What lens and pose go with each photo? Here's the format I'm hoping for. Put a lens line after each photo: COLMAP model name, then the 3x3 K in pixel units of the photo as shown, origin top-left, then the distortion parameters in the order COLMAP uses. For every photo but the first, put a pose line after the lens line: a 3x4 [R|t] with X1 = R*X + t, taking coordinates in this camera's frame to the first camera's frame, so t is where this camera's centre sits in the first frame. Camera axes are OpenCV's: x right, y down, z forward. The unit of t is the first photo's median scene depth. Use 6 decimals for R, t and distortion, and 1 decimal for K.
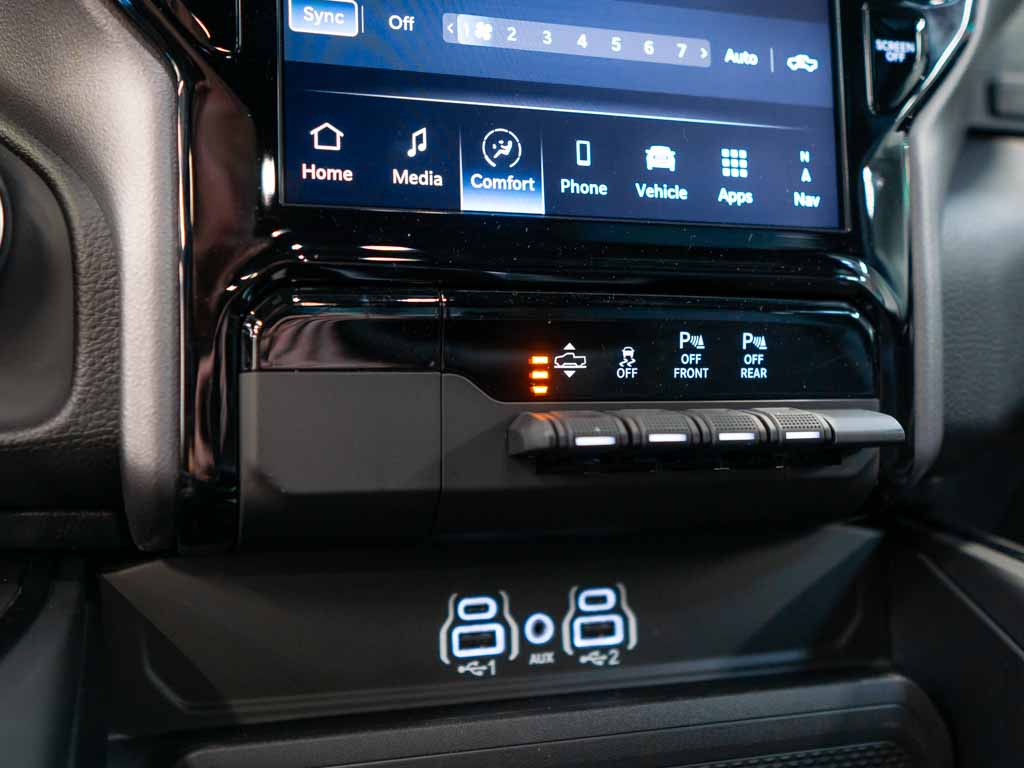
lens RADIAL K [[1107.8, 0, 510.7], [0, 1107.8, 412.4], [0, 0, 1]] dist [0.002872, 0.000000]
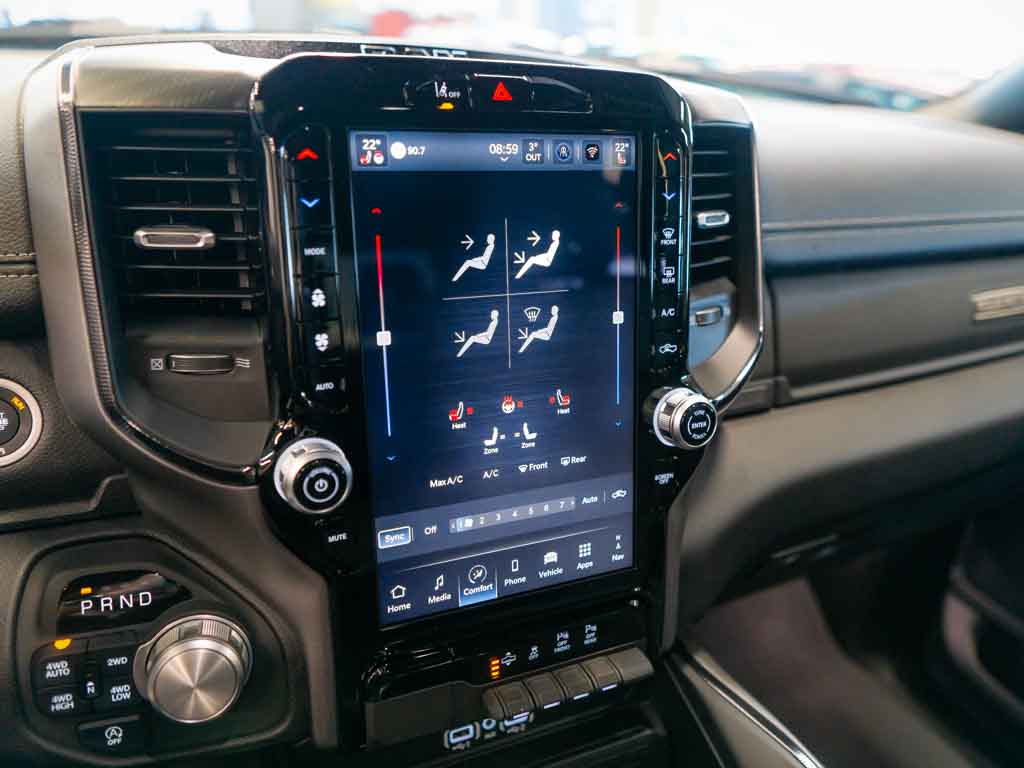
lens RADIAL K [[785.8, 0, 508.8], [0, 785.8, 382.7], [0, 0, 1]] dist [0.004686, -0.013016]
pose [[0.993464, -0.020614, 0.112265, -0.107874], [-0.009203, 0.965889, 0.258791, -0.961790], [-0.113771, -0.258133, 0.959387, -0.349003]]
